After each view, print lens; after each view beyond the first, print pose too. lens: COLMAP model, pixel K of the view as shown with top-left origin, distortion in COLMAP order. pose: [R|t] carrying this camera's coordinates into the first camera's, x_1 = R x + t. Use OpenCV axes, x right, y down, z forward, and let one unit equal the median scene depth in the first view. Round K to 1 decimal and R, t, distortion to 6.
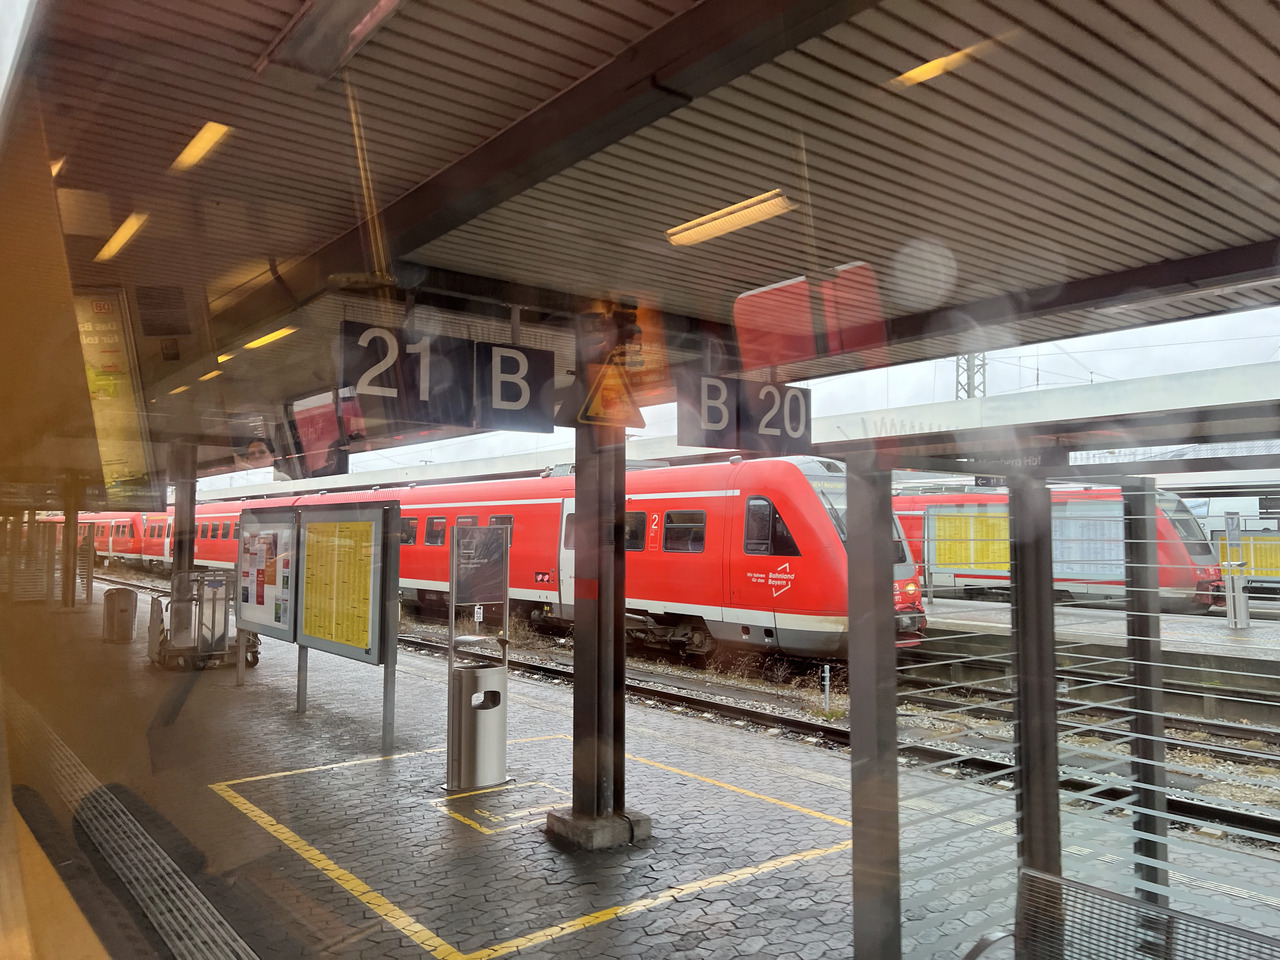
lens RADIAL K [[957.3, 0, 633.8], [0, 957.3, 460.9], [0, 0, 1]] dist [0.017844, -0.023761]
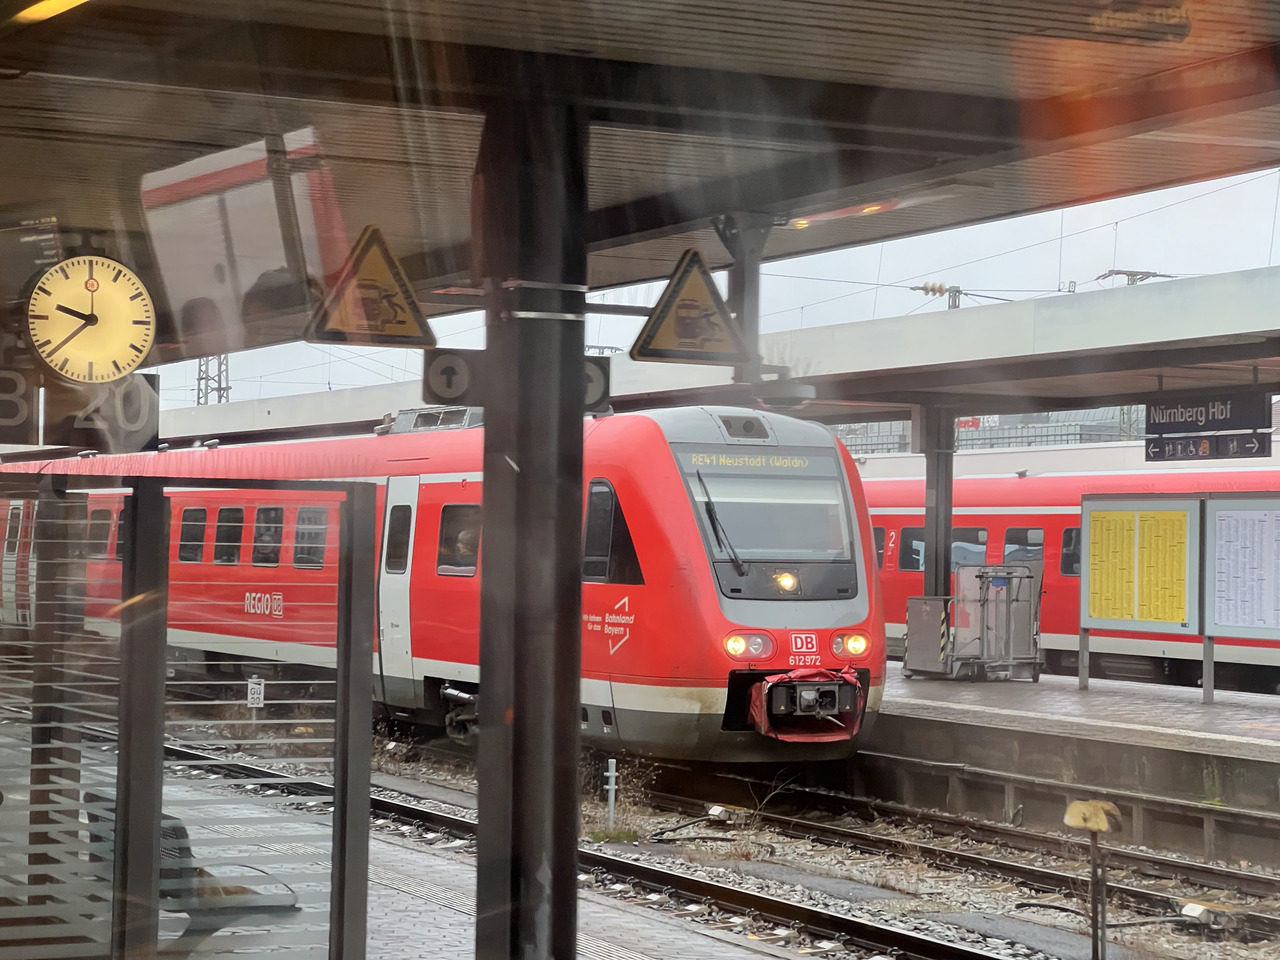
lens RADIAL K [[2853.3, 0, 673.6], [0, 2853.3, 500.4], [0, 0, 1]] dist [0.165306, 0.000000]
pose [[0.979684, 0.007831, -0.200395, 0.486397], [0.003558, 0.998402, 0.056407, -0.043953], [0.200516, -0.055974, 0.978090, -0.617492]]
